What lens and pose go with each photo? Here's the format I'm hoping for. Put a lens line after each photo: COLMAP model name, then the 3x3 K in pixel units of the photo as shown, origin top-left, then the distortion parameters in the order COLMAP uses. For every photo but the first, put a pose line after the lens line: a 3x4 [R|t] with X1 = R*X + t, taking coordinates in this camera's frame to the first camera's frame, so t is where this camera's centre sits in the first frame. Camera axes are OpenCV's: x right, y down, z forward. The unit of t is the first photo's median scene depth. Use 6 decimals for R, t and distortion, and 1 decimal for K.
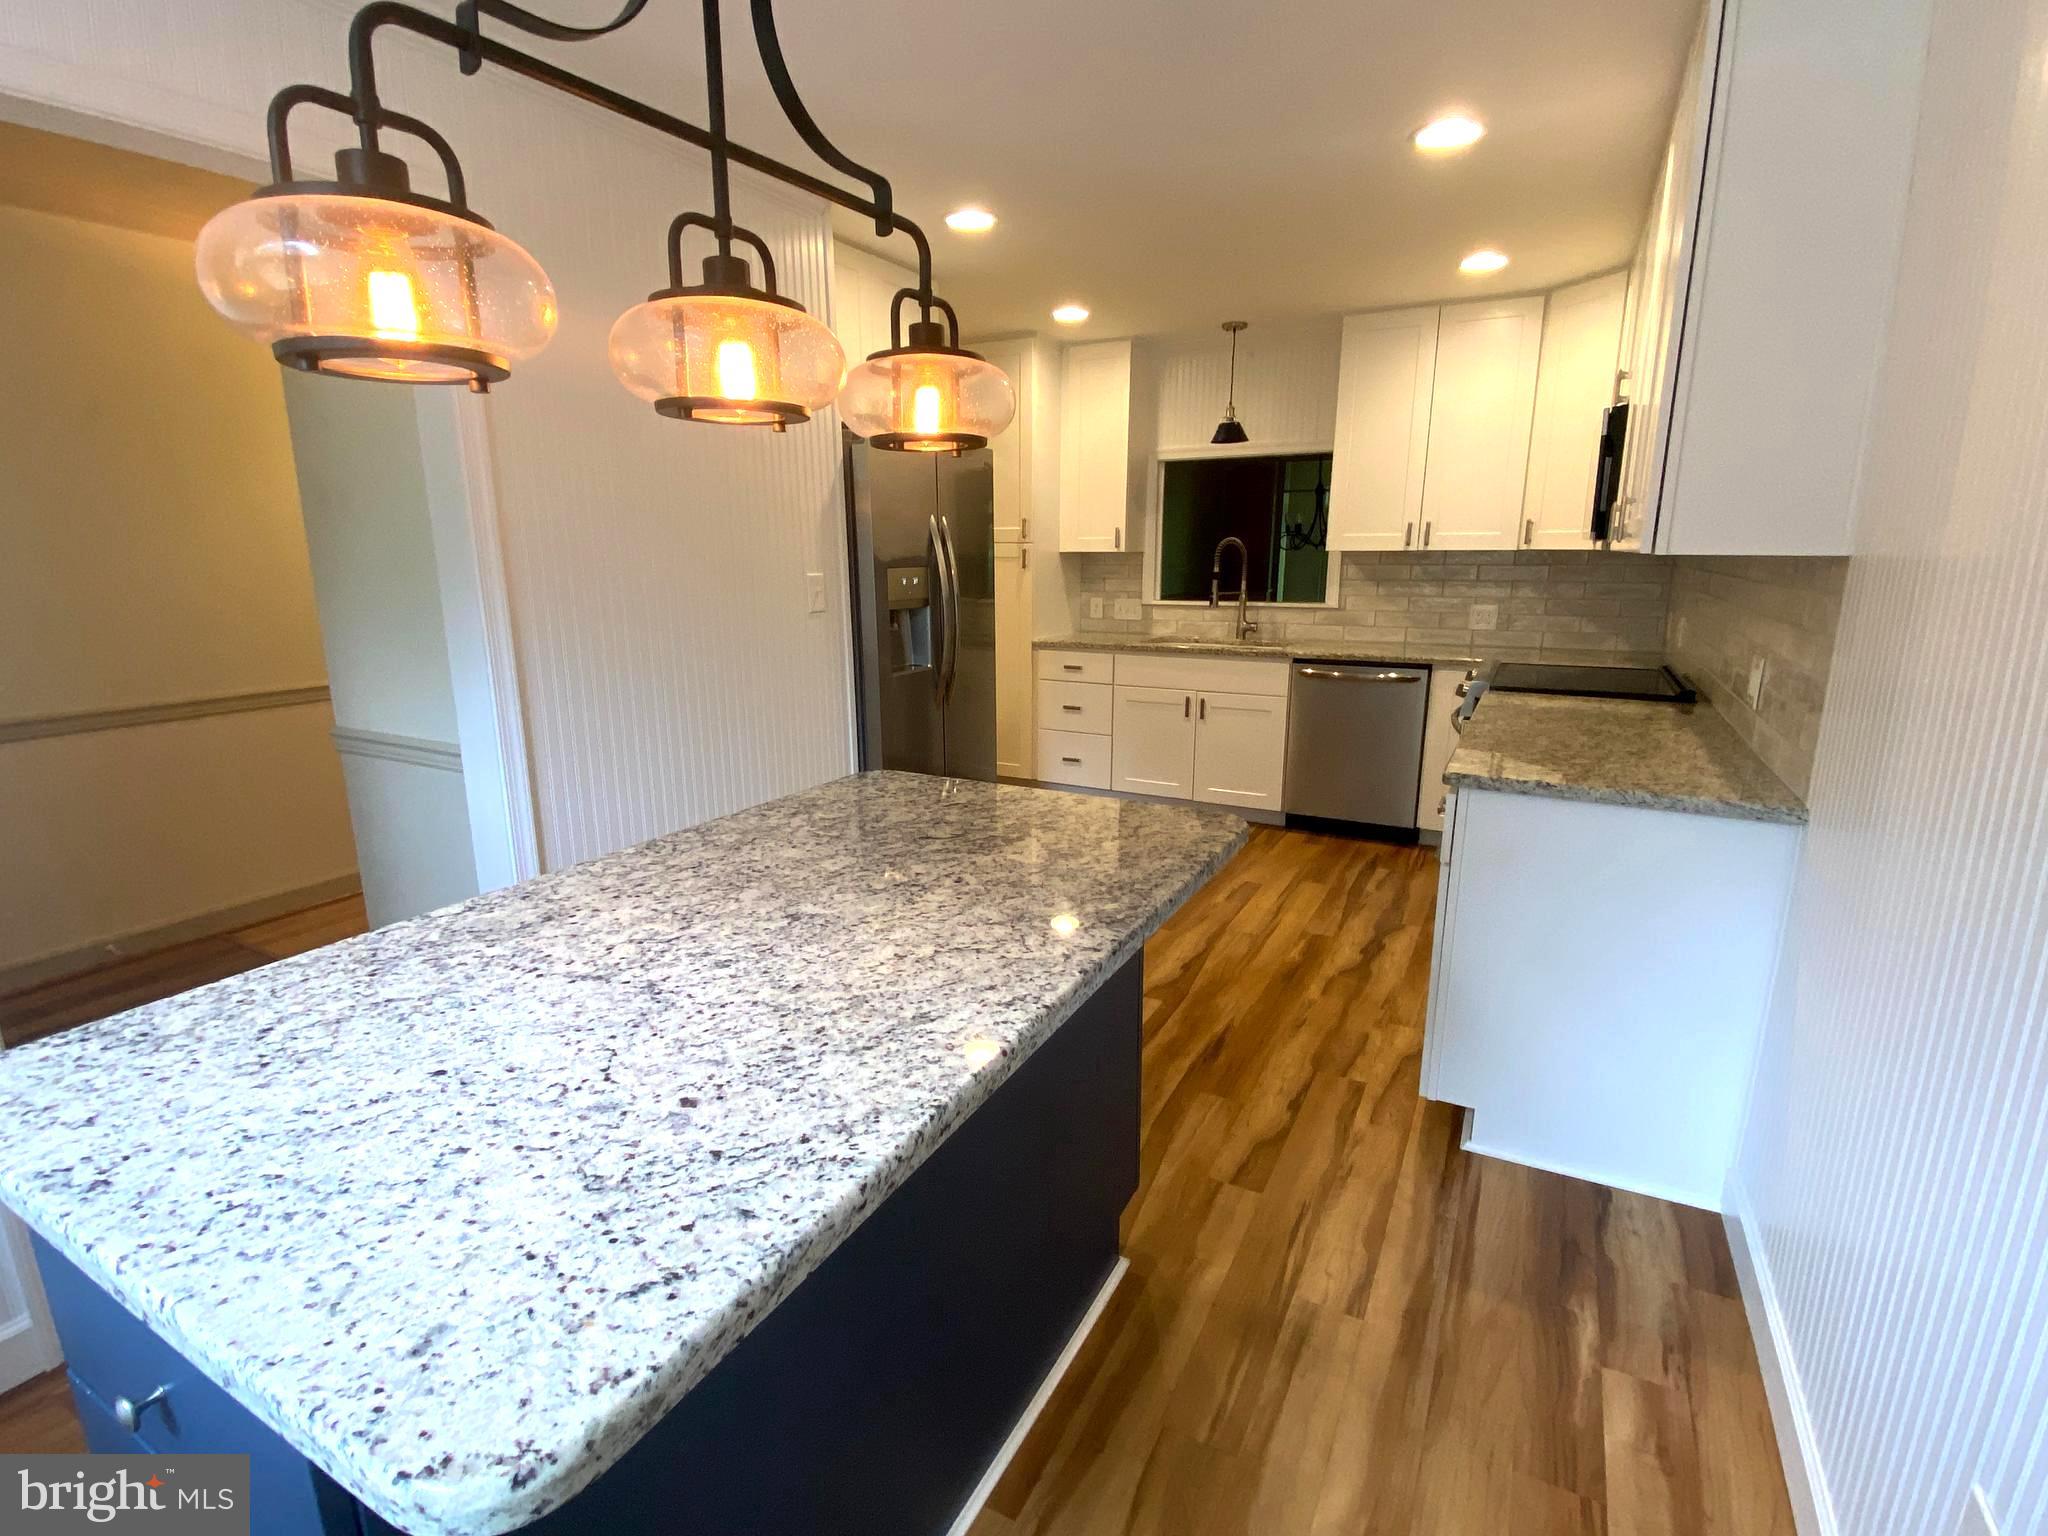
lens RADIAL K [[982.0, 0, 1031.0], [0, 982.0, 758.6], [0, 0, 1]] dist [0.005053, -0.001699]
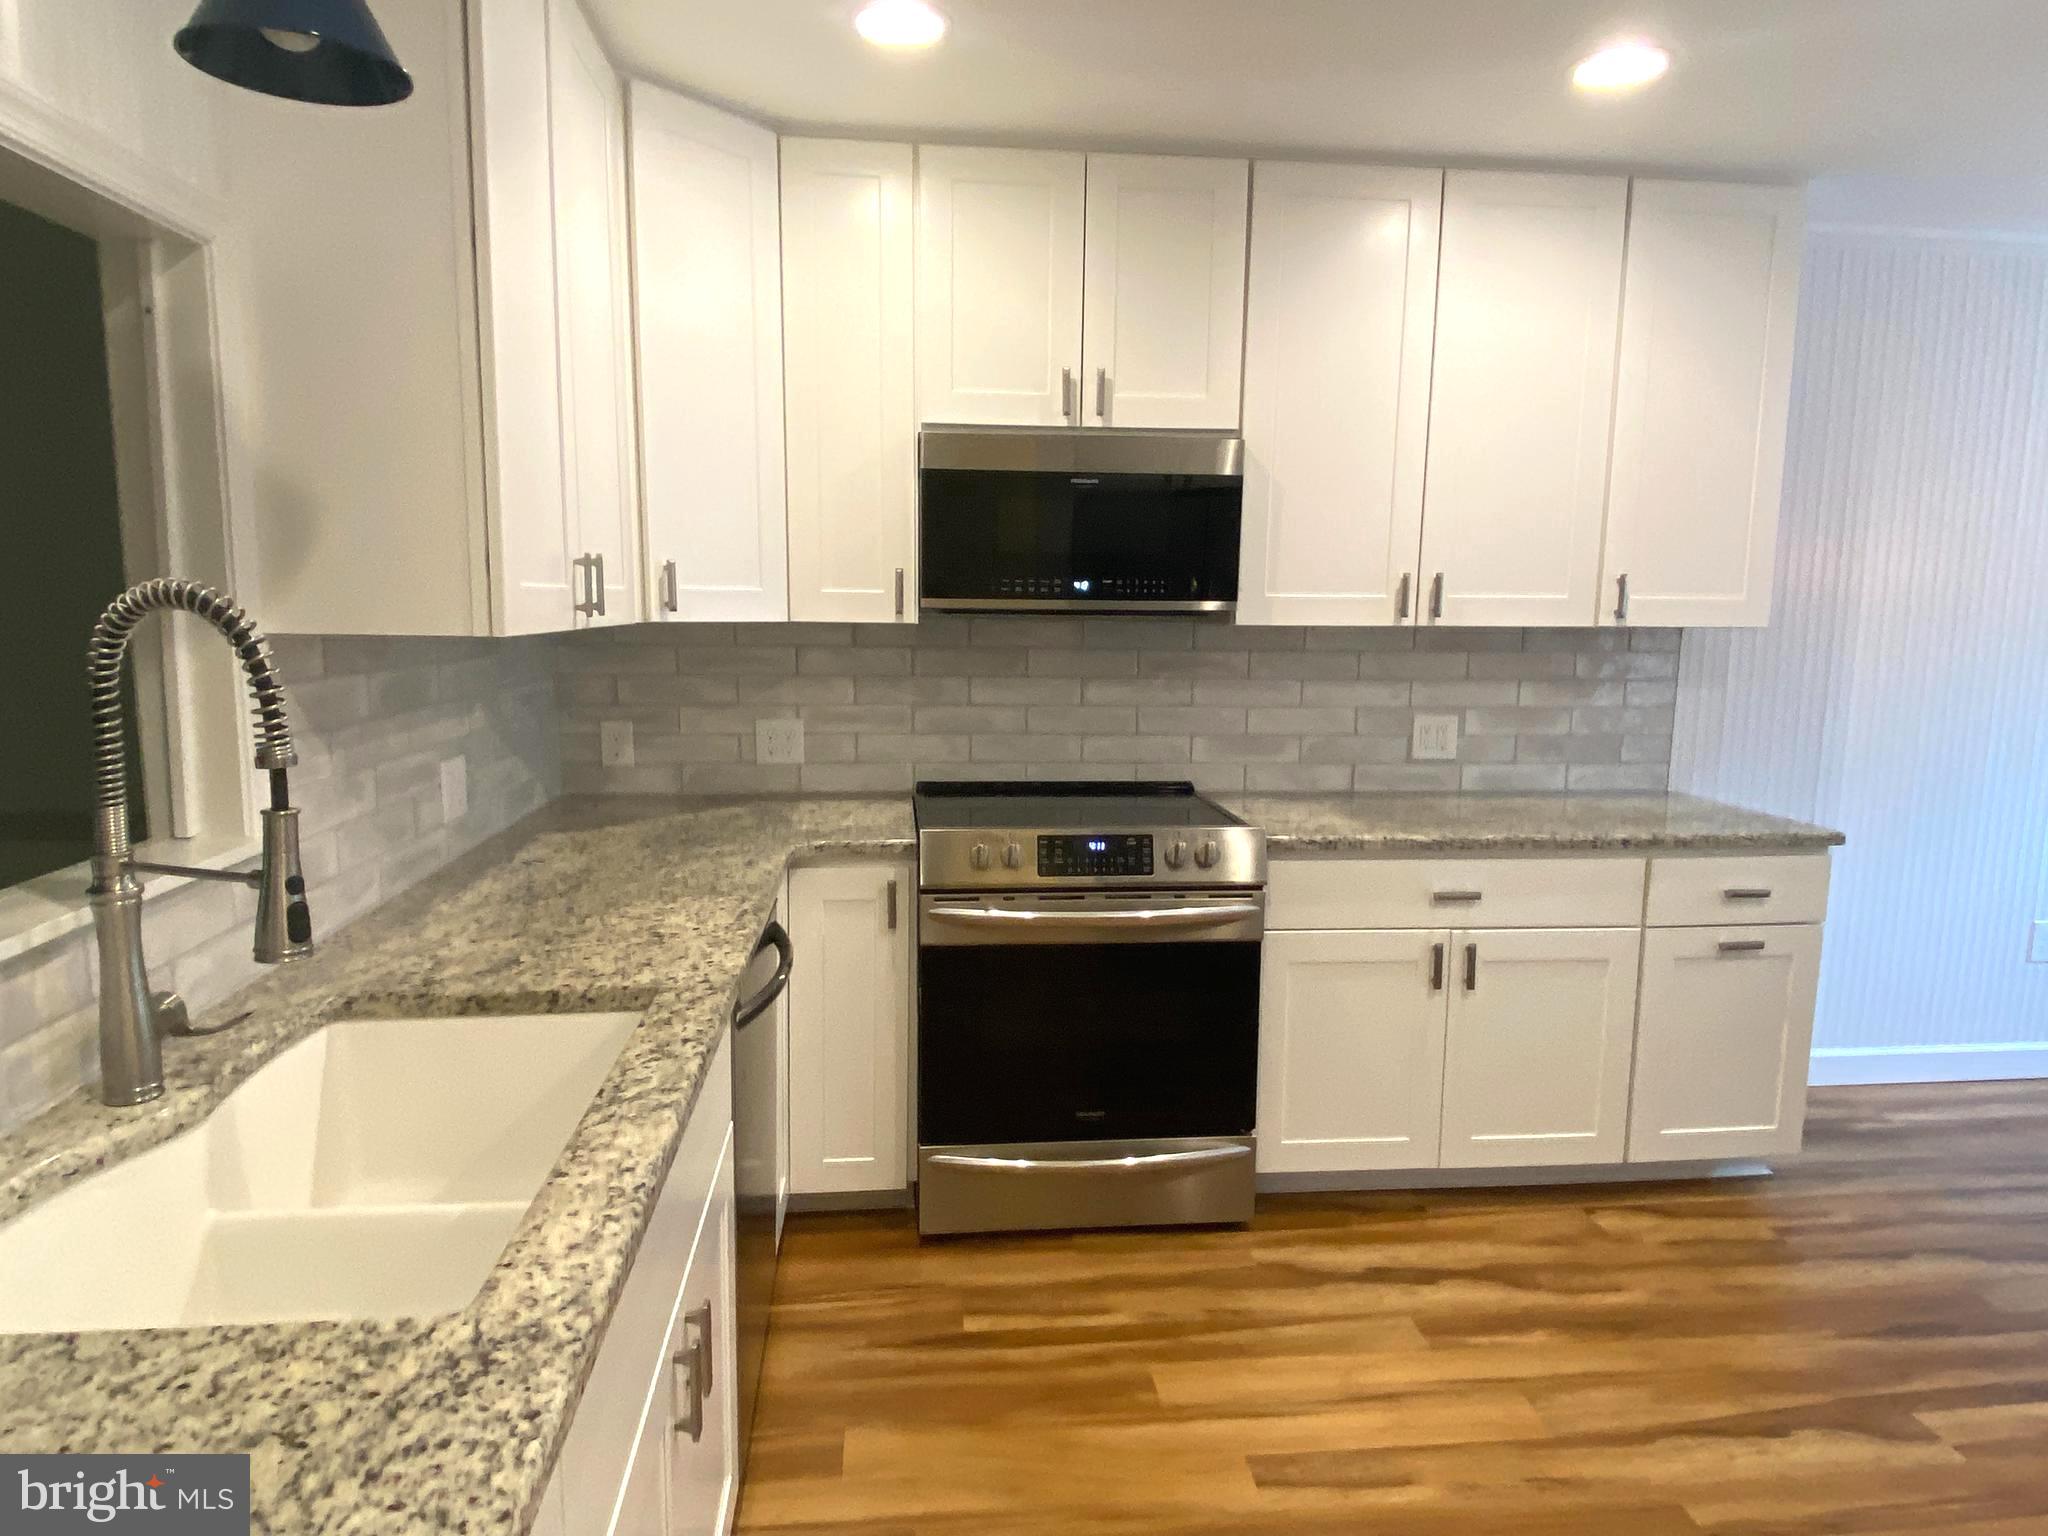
lens RADIAL K [[1212.0, 0, 1017.5], [0, 1212.0, 769.9], [0, 0, 1]] dist [0.002156, -0.000518]
pose [[-0.551024, -0.118464, 0.826038, -0.241815], [0.162566, 0.955669, 0.245497, -0.757384], [-0.818502, 0.269560, -0.507339, 3.426359]]
